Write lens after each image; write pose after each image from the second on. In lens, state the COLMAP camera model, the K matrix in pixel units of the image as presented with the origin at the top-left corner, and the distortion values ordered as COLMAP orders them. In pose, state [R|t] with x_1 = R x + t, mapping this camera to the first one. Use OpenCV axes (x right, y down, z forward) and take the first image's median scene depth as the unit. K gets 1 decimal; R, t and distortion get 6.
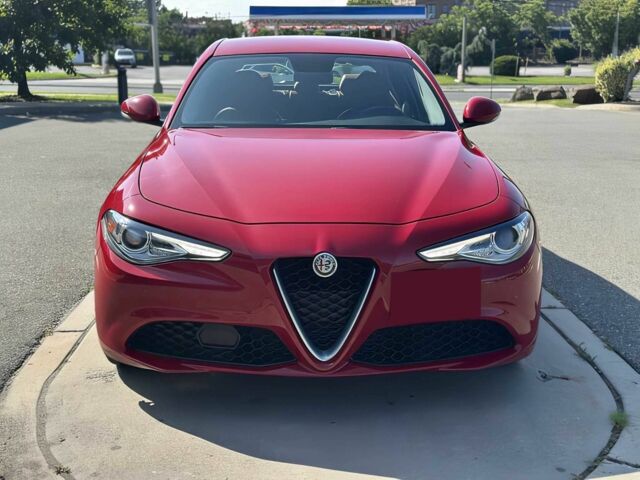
lens RADIAL K [[880.6, 0, 320.0], [0, 880.6, 271.6], [0, 0, 1]] dist [0.108636, 0.012764]
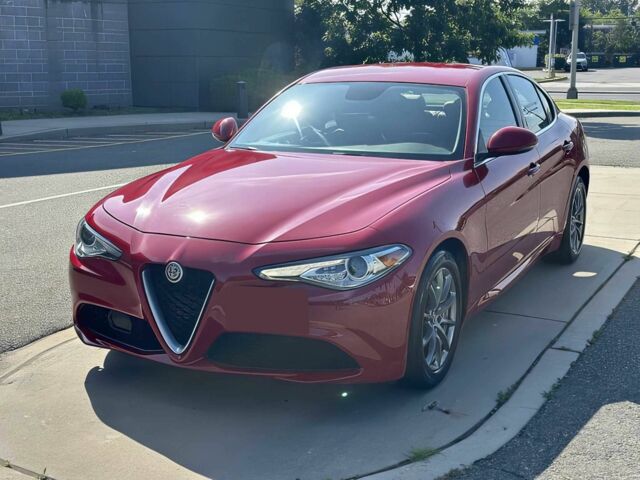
lens RADIAL K [[888.0, 0, 320.0], [0, 888.0, 240.0], [0, 0, 1]] dist [0.058715, -0.094537]
pose [[0.863644, 0.084339, -0.496997, 0.702021], [-0.101654, 0.994789, -0.007834, -0.056348], [0.493746, 0.057288, 0.867717, 0.046677]]
